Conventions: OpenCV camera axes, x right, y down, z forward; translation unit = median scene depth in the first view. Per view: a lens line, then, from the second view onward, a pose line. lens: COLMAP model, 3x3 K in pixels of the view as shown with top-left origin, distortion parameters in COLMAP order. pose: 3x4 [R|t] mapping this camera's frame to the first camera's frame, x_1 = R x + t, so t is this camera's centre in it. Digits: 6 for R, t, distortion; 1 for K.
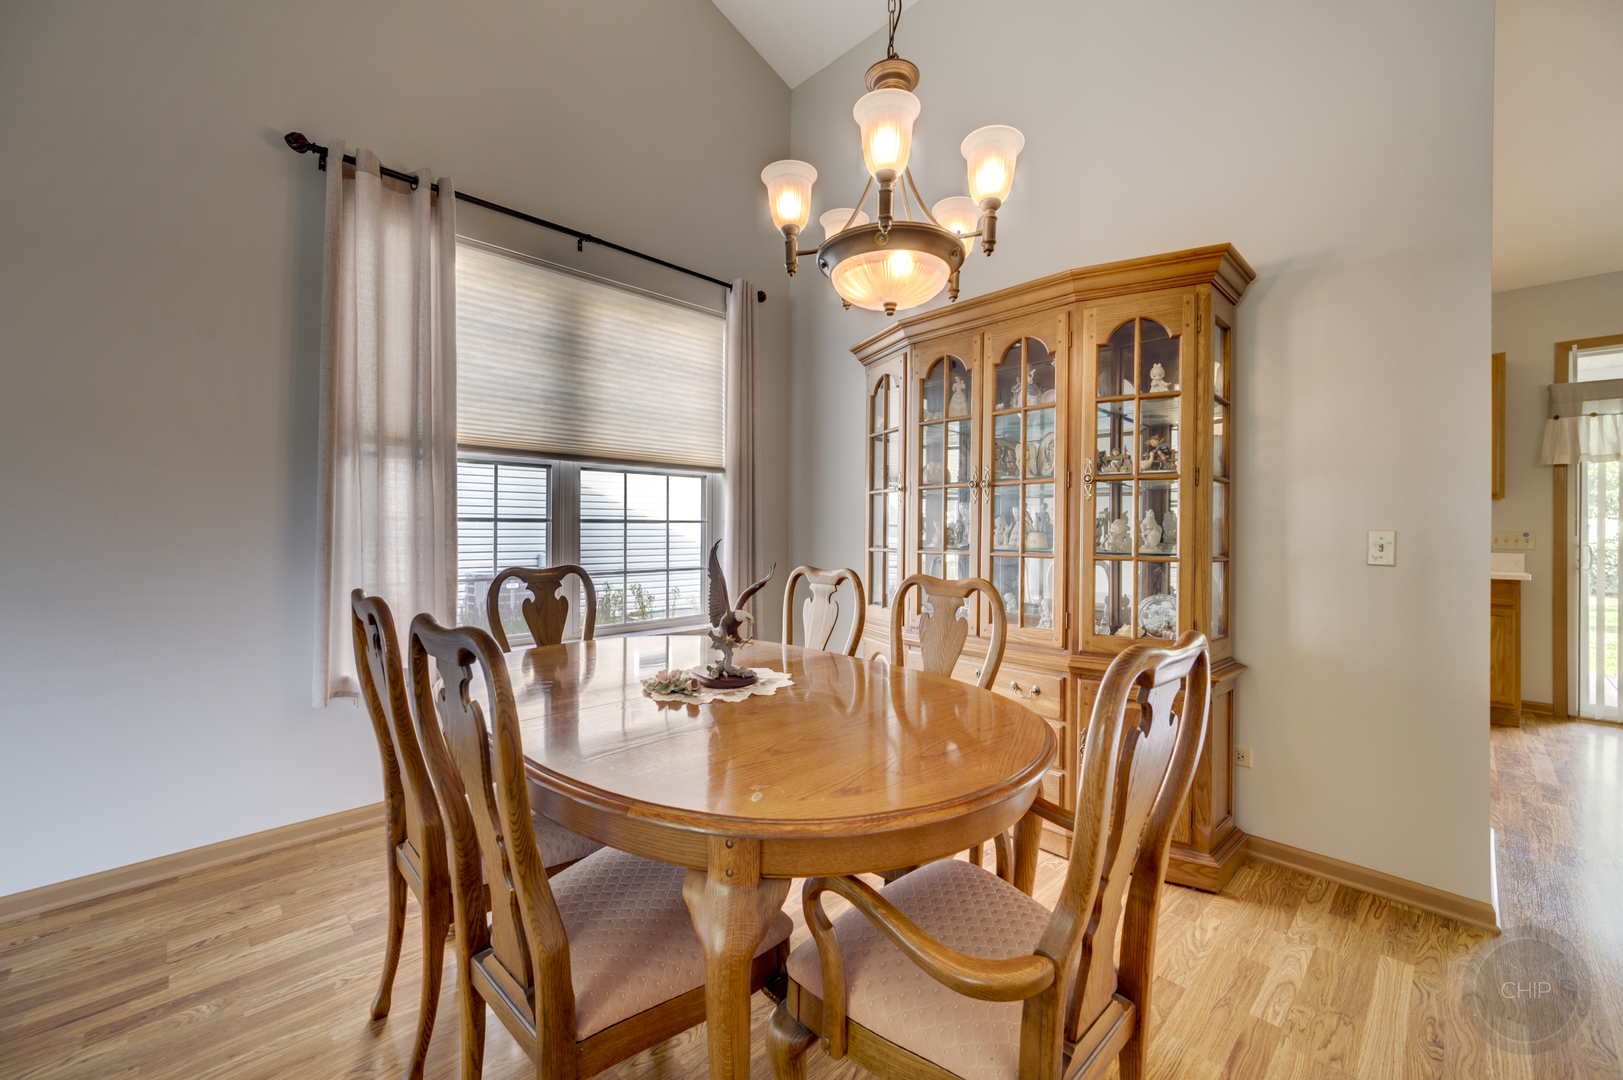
lens RADIAL K [[637.9, 0, 808.9], [0, 637.9, 527.3], [0, 0, 1]] dist [-0.002215, 0.000674]
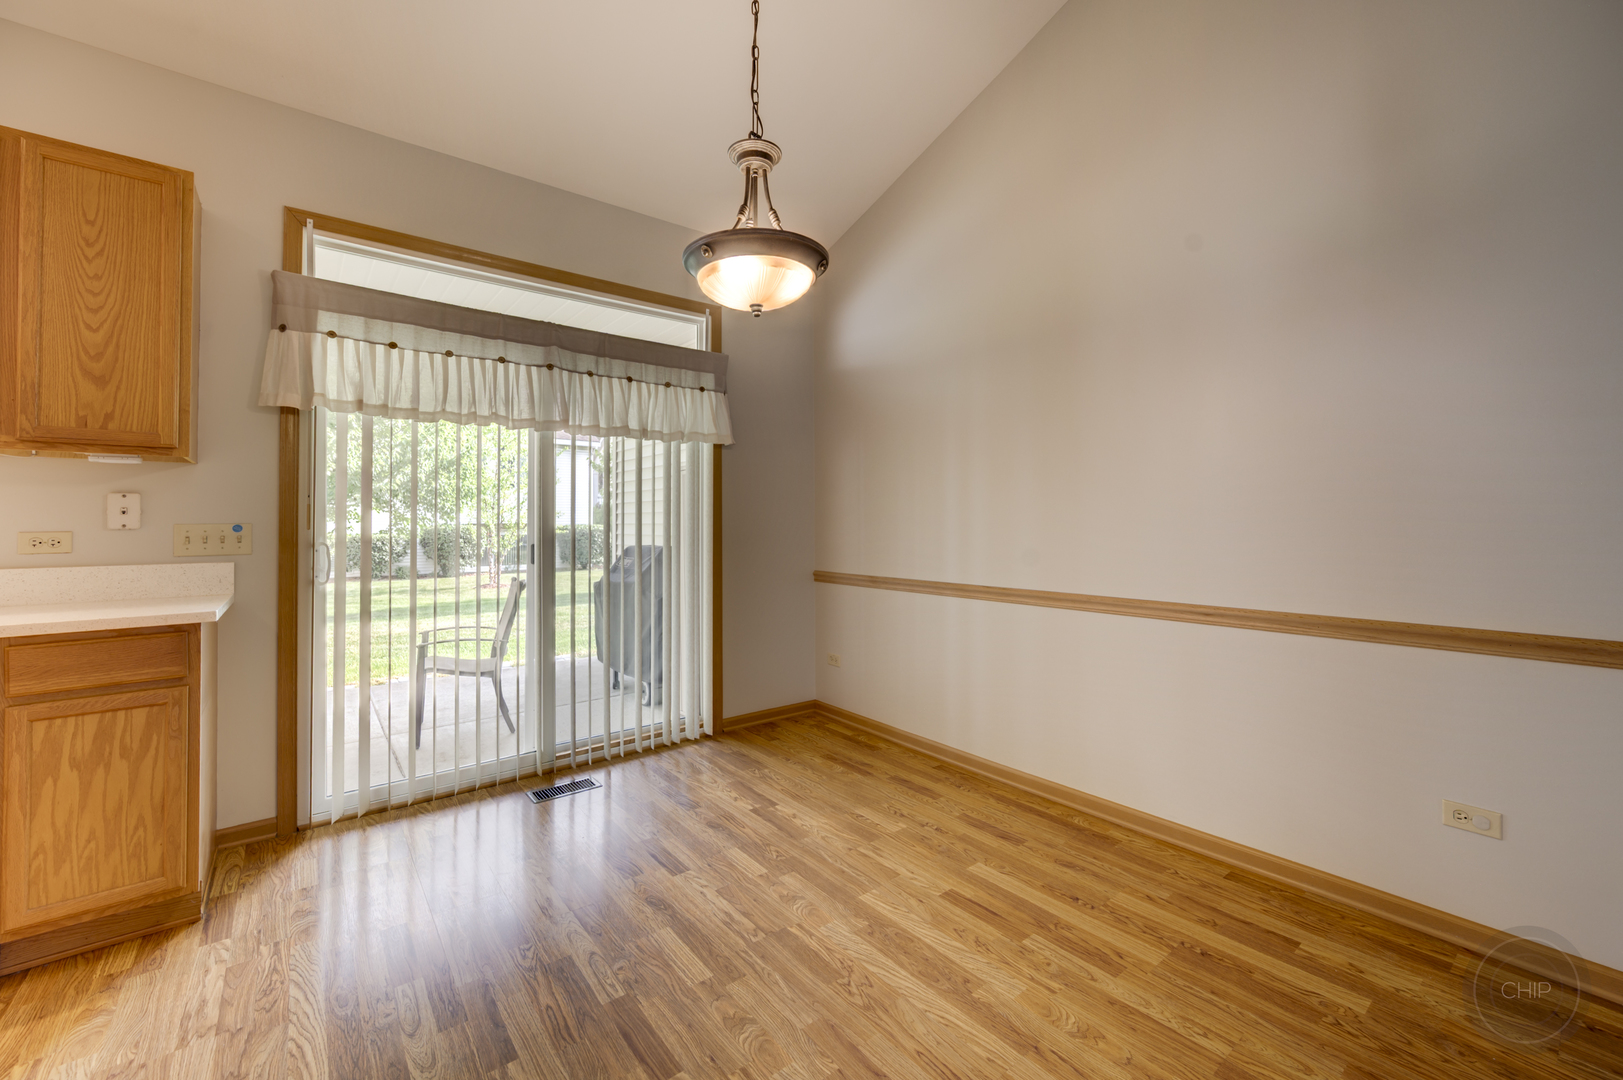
lens RADIAL K [[637.9, 0, 801.2], [0, 637.9, 512.6], [0, 0, 1]] dist [-0.002215, 0.000674]
pose [[0.095143, 0.011749, 0.995394, 1.004712], [0.003239, 0.999921, -0.012112, 0.010159], [-0.995458, 0.004377, 0.095097, 0.740199]]
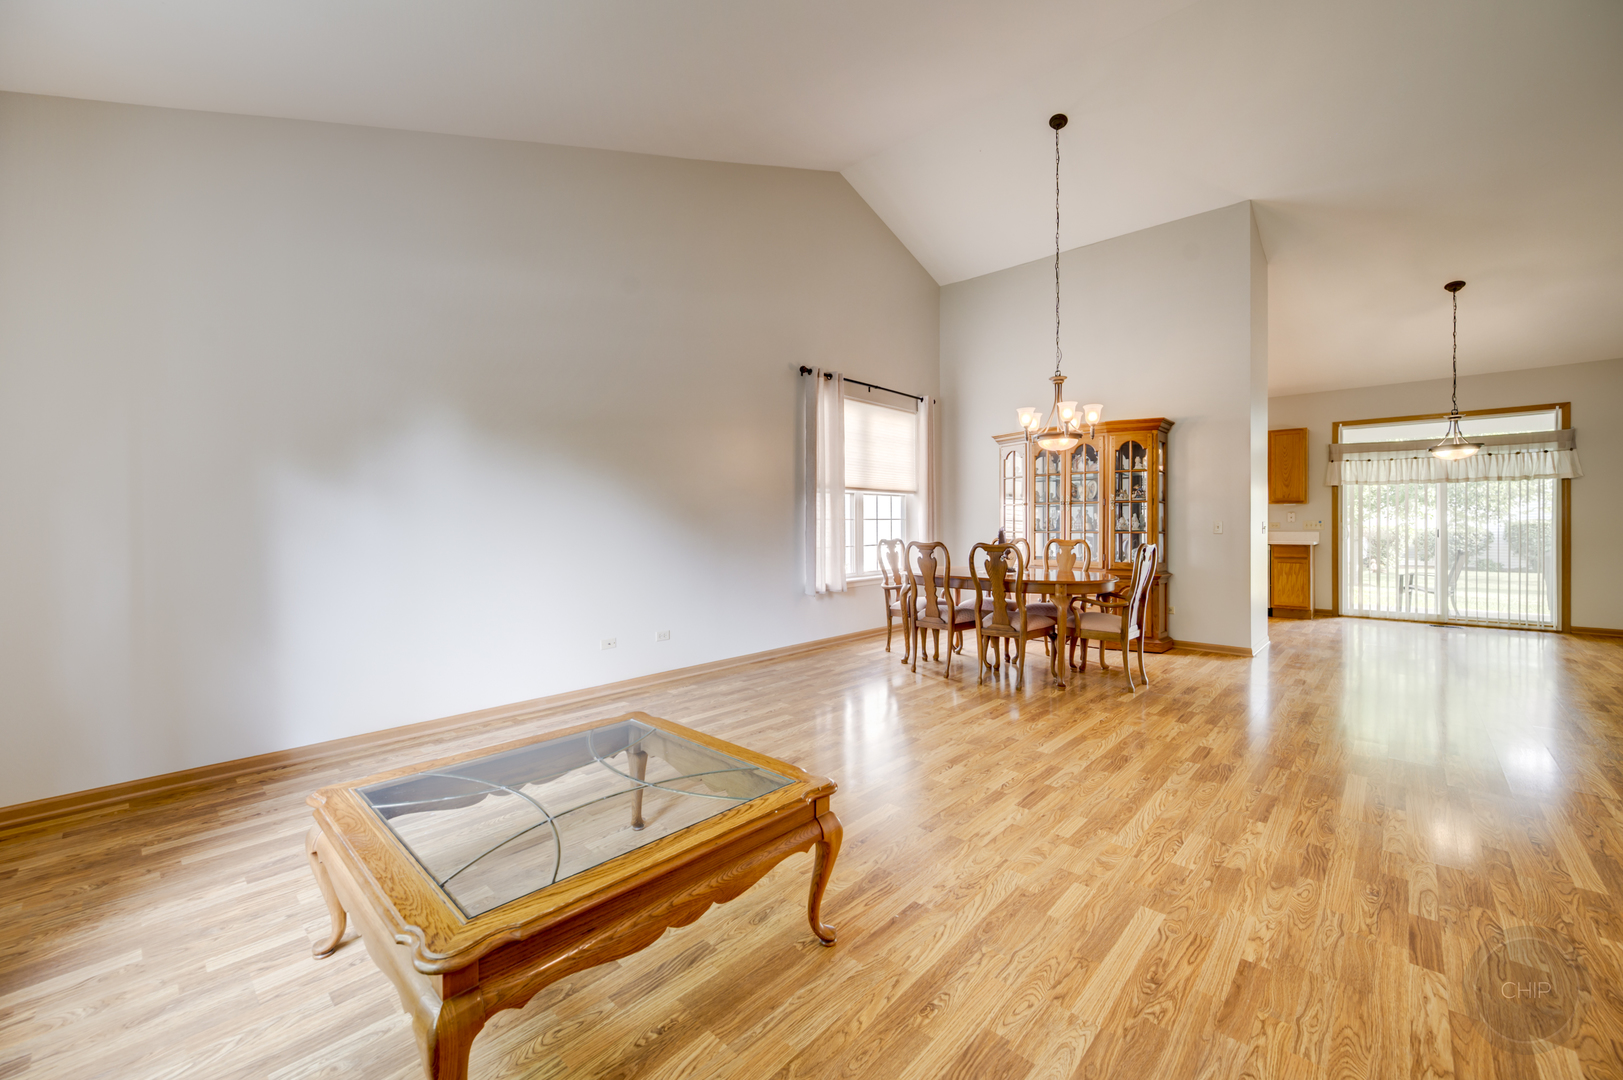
lens RADIAL K [[637.9, 0, 812.7], [0, 637.9, 527.0], [0, 0, 1]] dist [-0.002215, 0.000674]
pose [[0.998181, -0.009870, 0.059472, -0.814177], [0.009469, 0.999930, 0.007024, -0.003587], [-0.059537, -0.006448, 0.998205, -1.320627]]
